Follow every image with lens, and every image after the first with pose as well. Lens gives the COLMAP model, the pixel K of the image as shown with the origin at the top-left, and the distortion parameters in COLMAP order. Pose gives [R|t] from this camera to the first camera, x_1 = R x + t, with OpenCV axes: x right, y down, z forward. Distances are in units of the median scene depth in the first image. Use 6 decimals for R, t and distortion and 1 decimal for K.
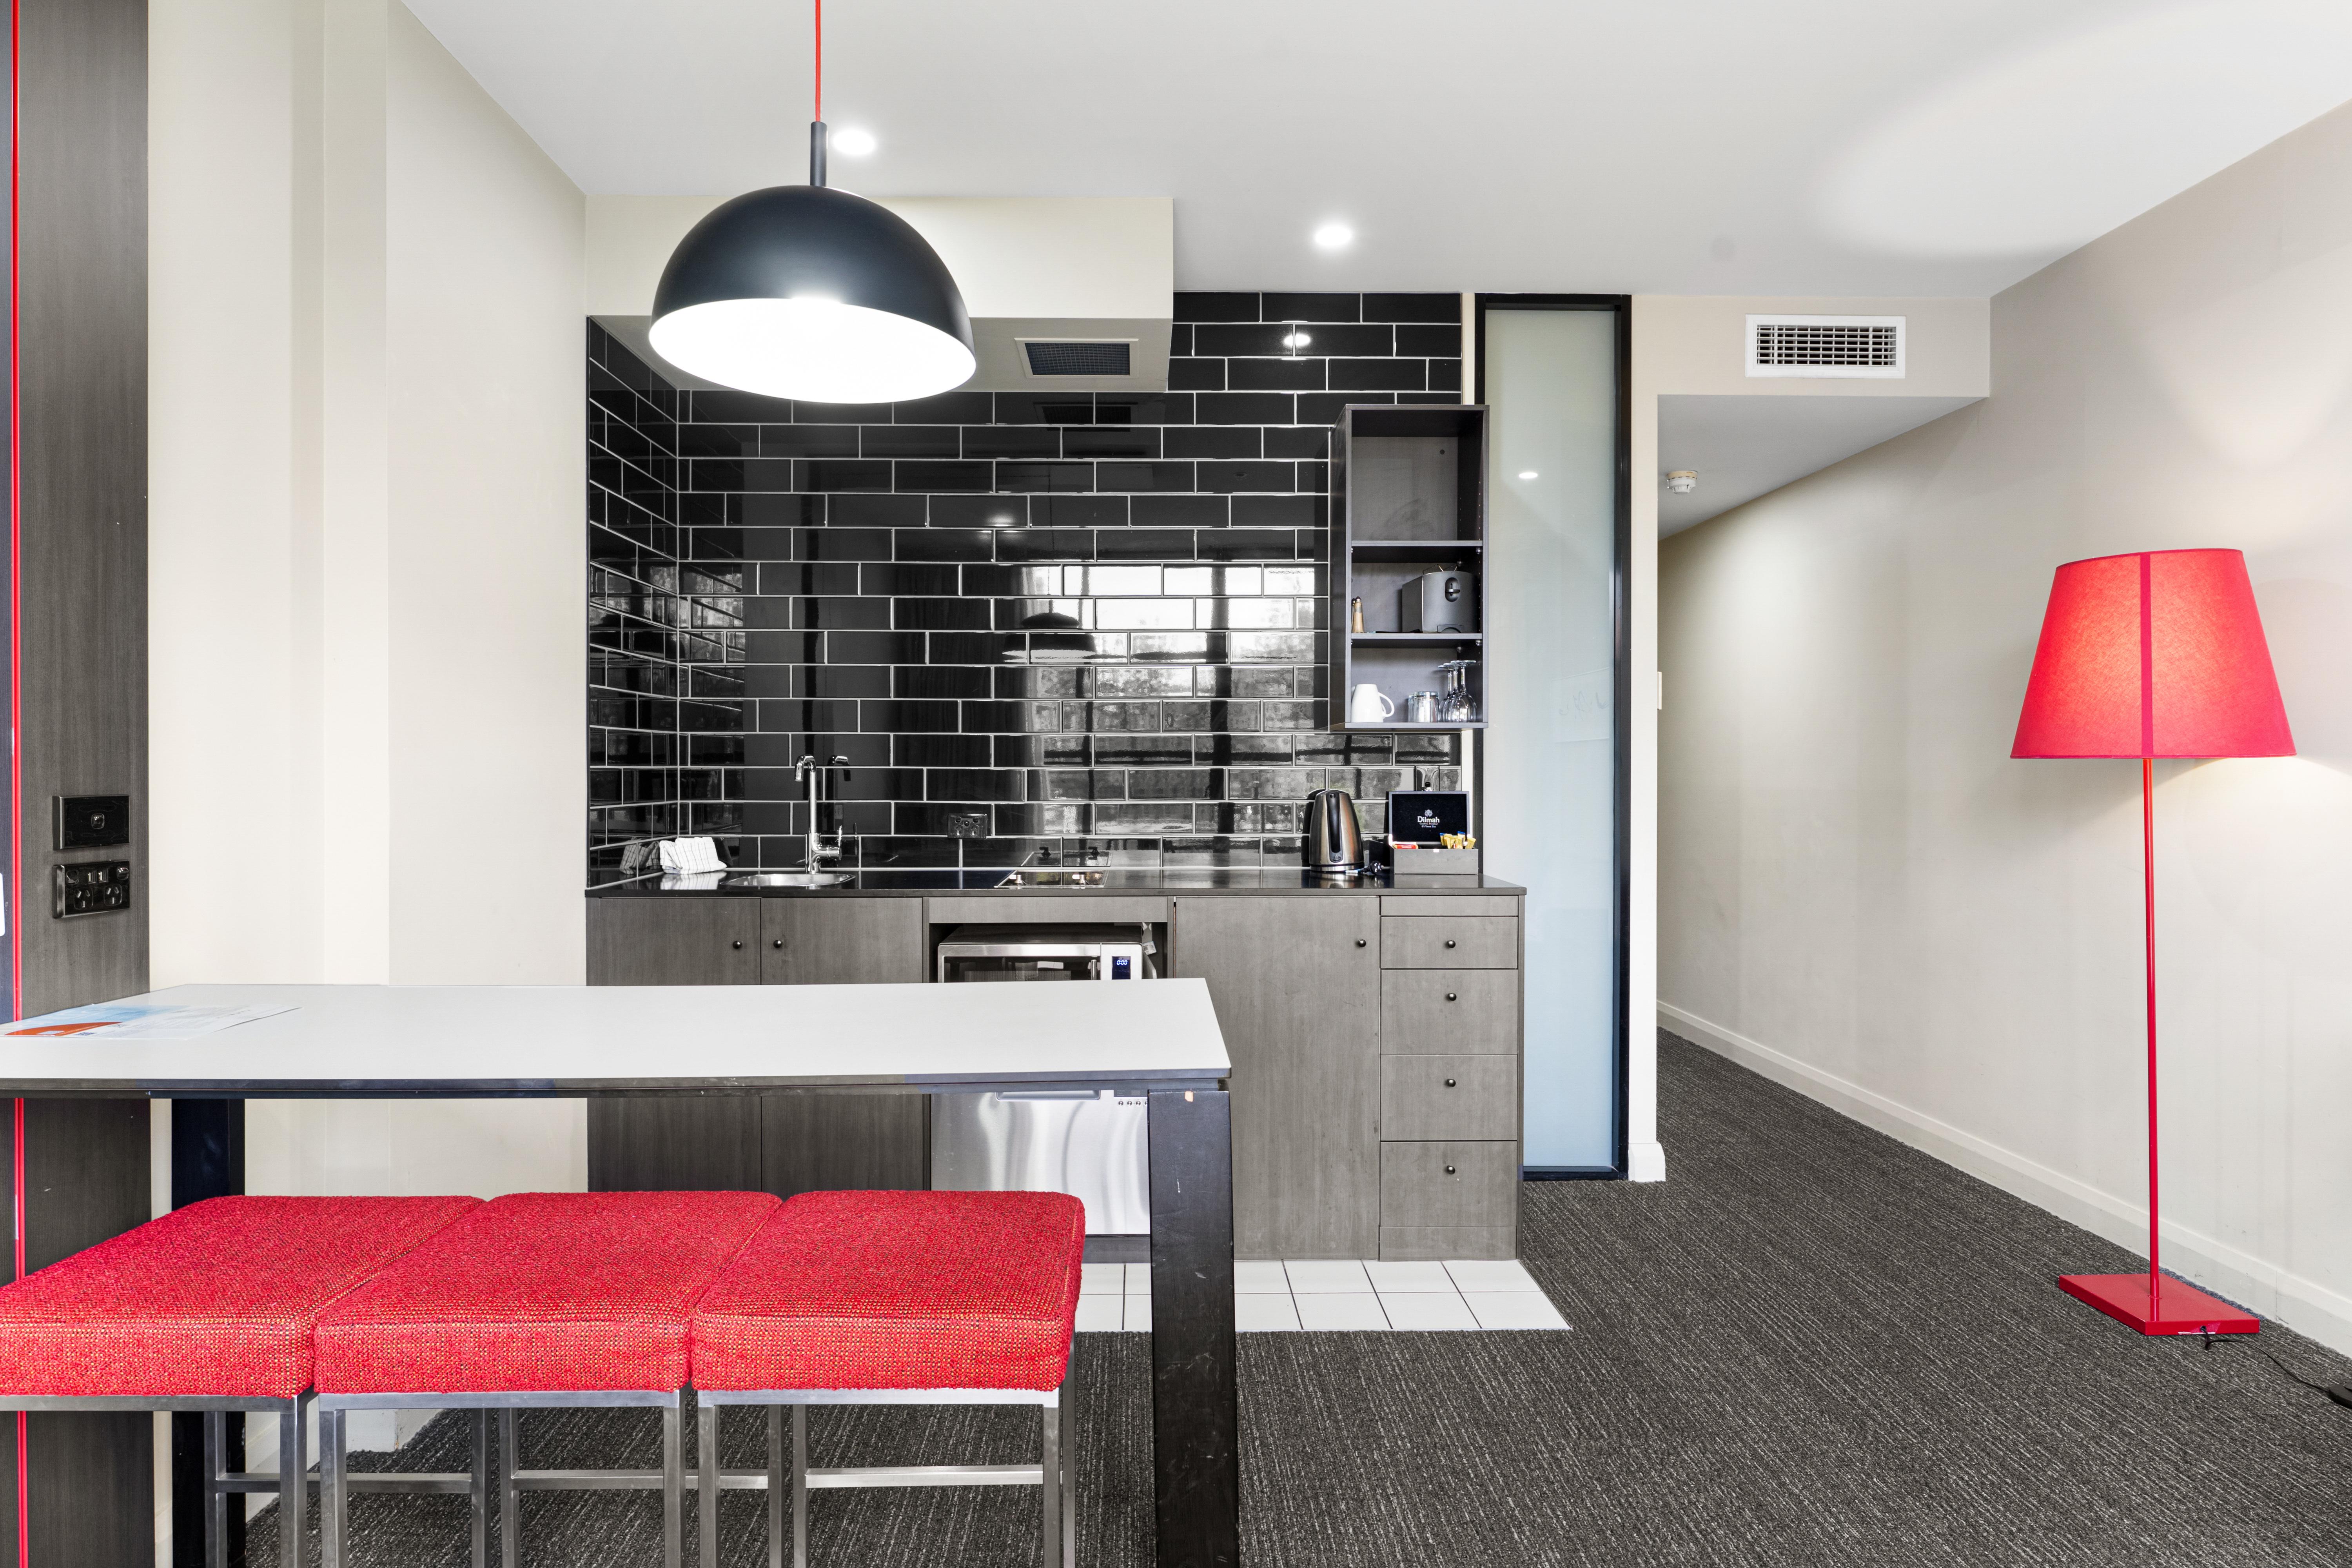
lens RADIAL K [[1247.4, 0, 1151.2], [0, 1247.4, 787.1], [0, 0, 1]] dist [-0.004873, -0.001118]
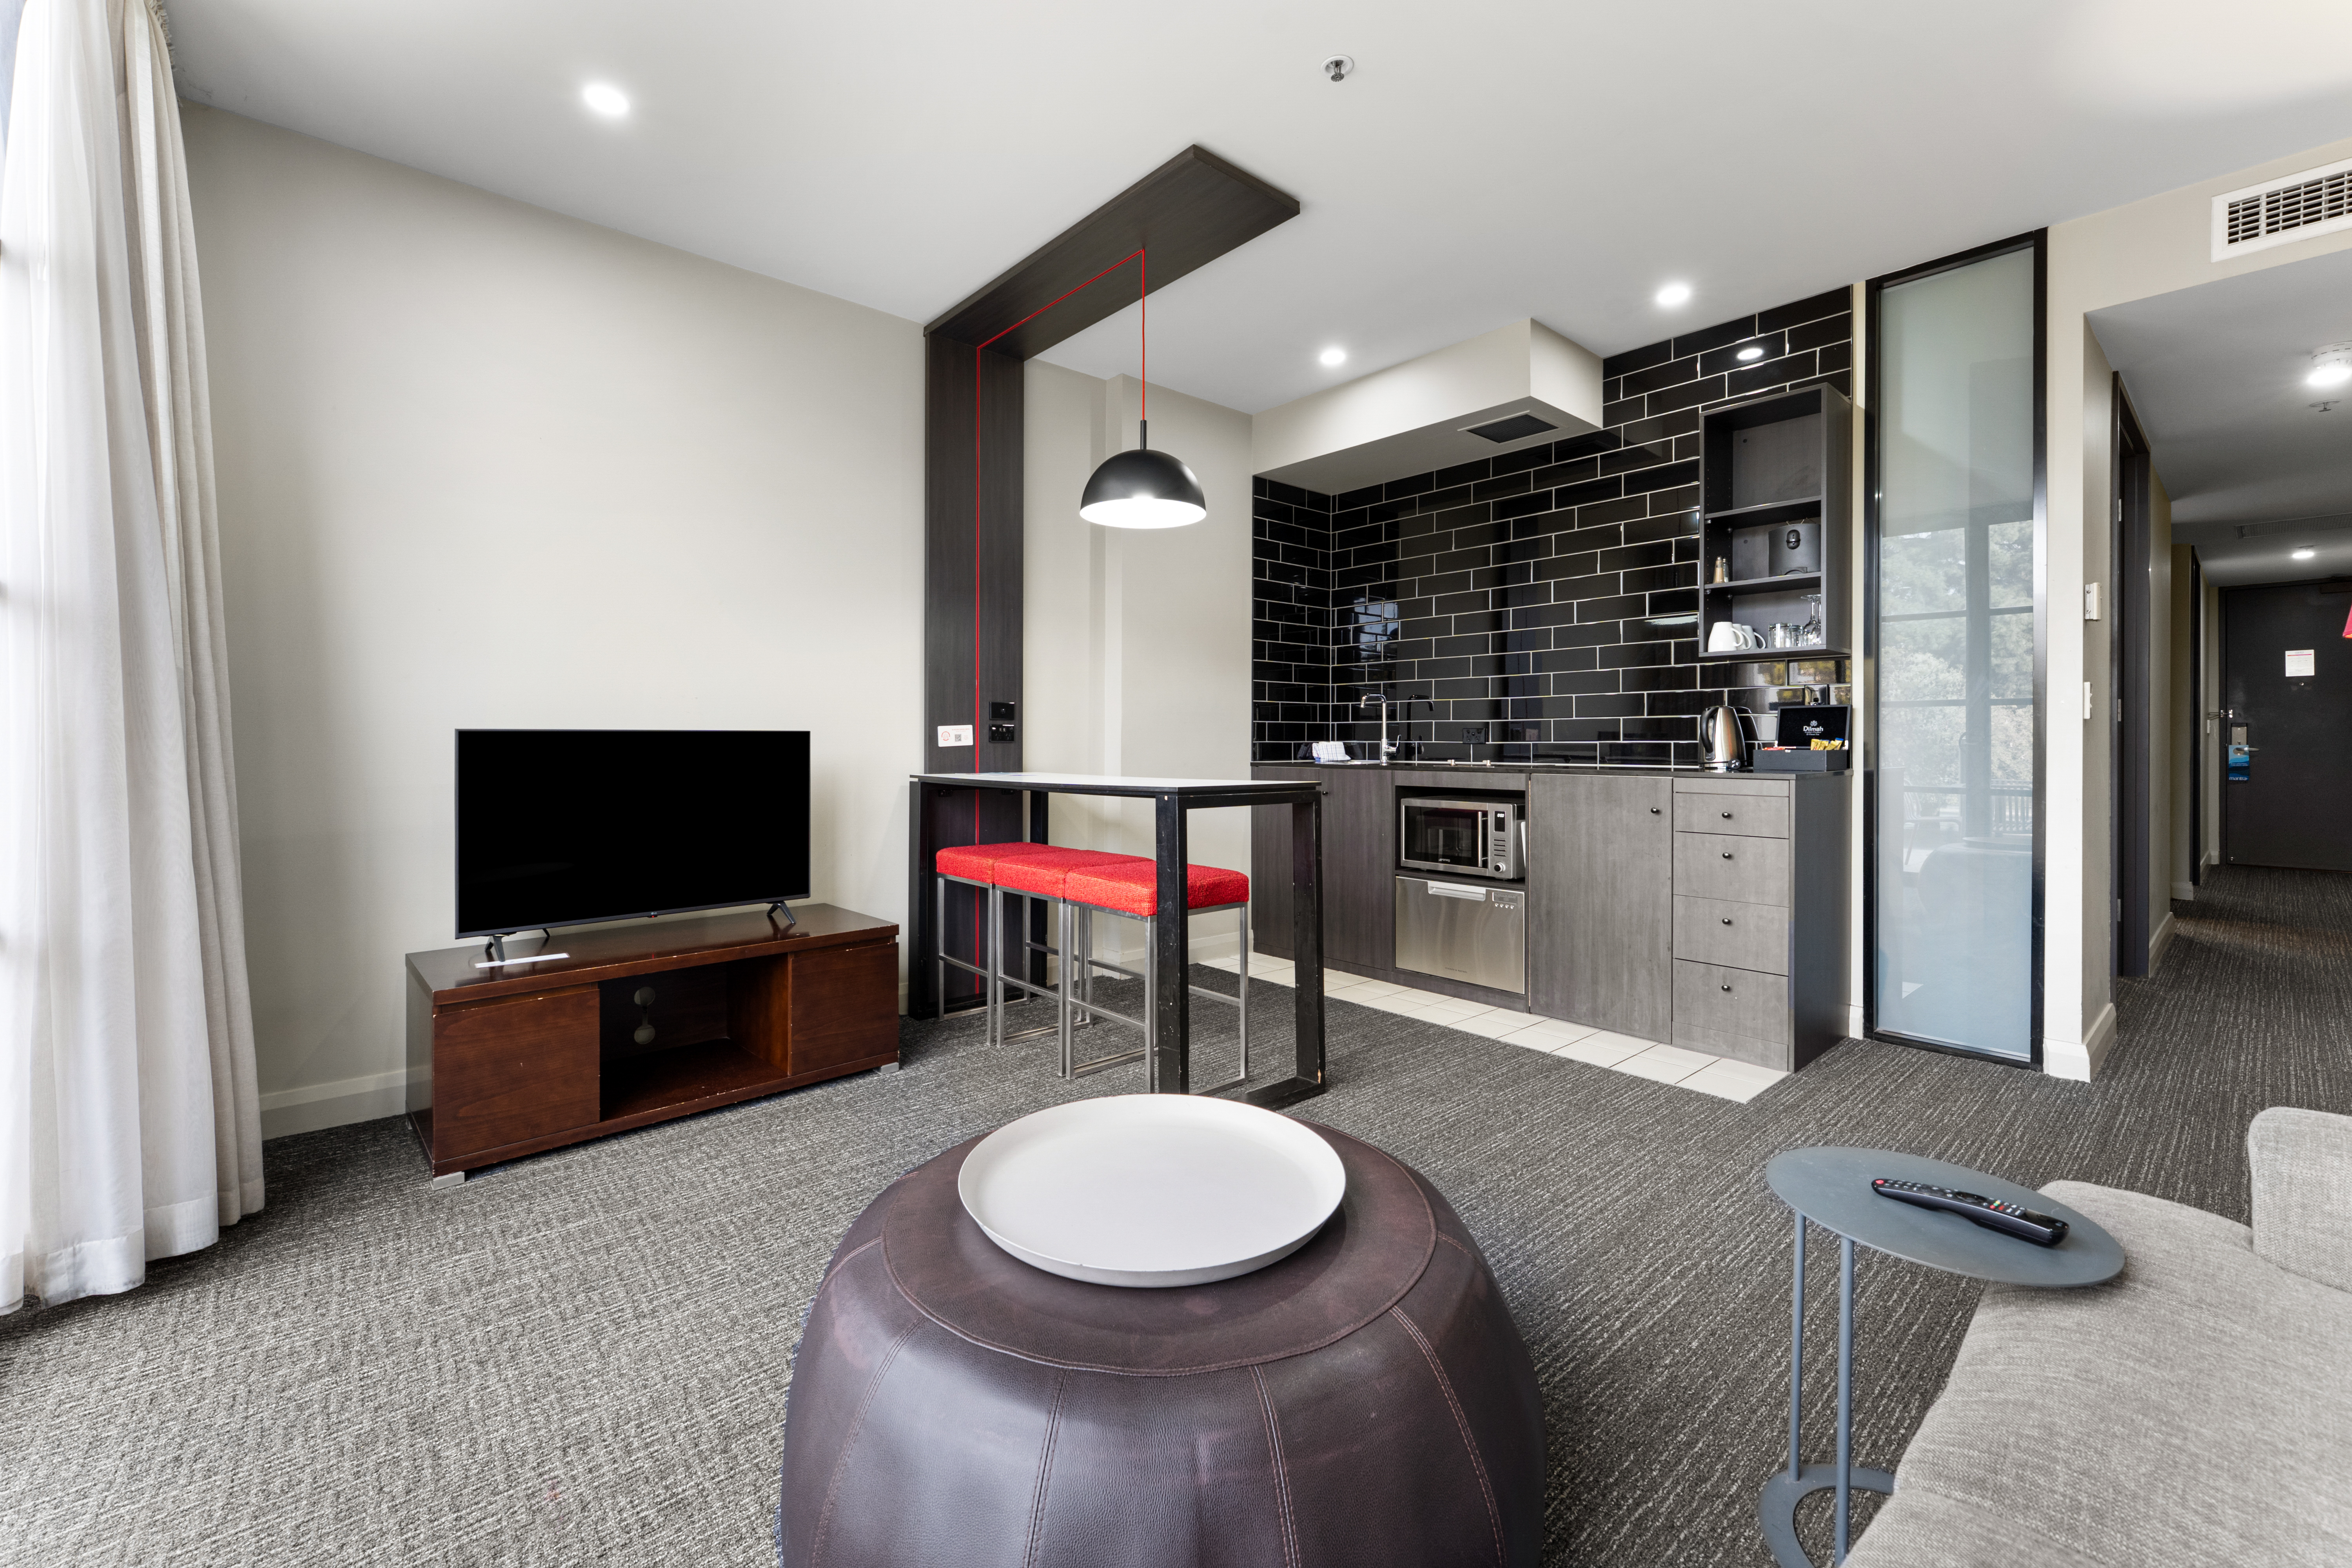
lens RADIAL K [[966.9, 0, 1162.3], [0, 966.9, 751.9], [0, 0, 1]] dist [0.001764, -0.000068]
pose [[0.646446, 0.008510, -0.762912, 0.627503], [-0.010892, 0.999939, 0.001925, 0.063349], [0.762882, 0.007066, 0.646499, -0.109064]]
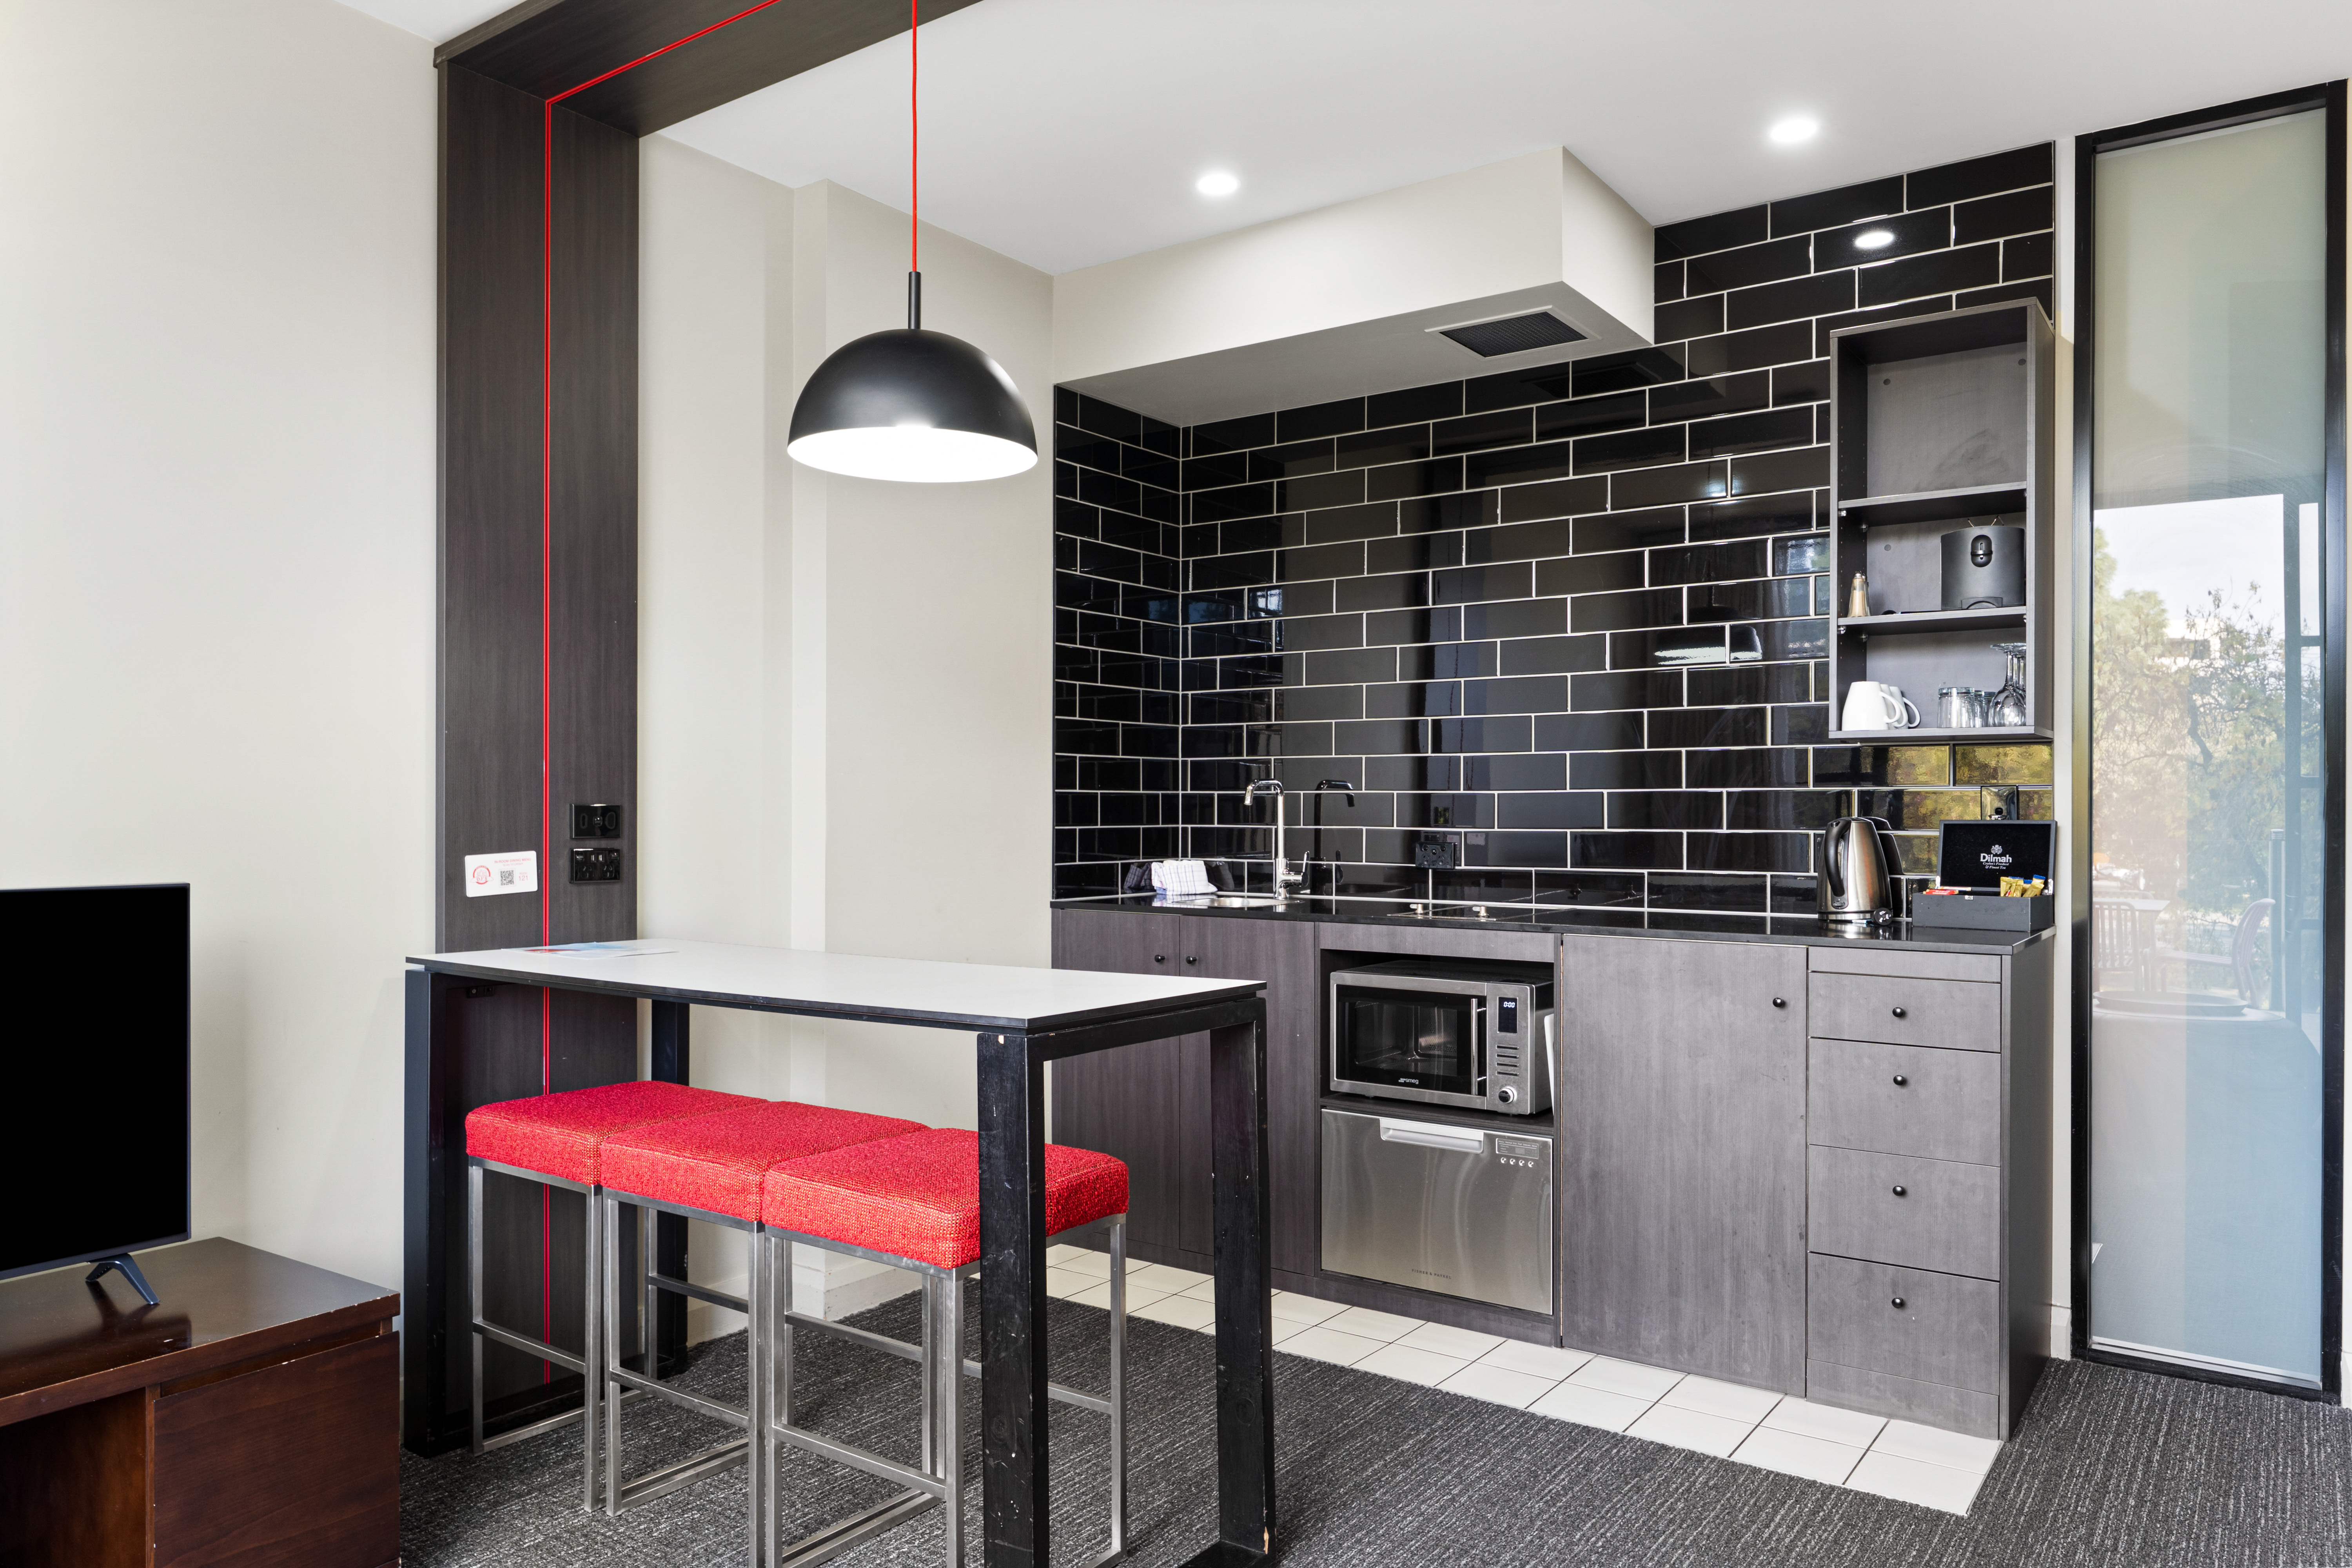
lens RADIAL K [[1580.3, 0, 1149.1], [0, 1580.3, 826.4], [0, 0, 1]] dist [-0.001251, 0.001212]
pose [[0.799333, 0.008663, -0.600826, 0.454364], [-0.010439, 0.999945, 0.000530, 0.013892], [0.600798, 0.005848, 0.799380, -0.071325]]
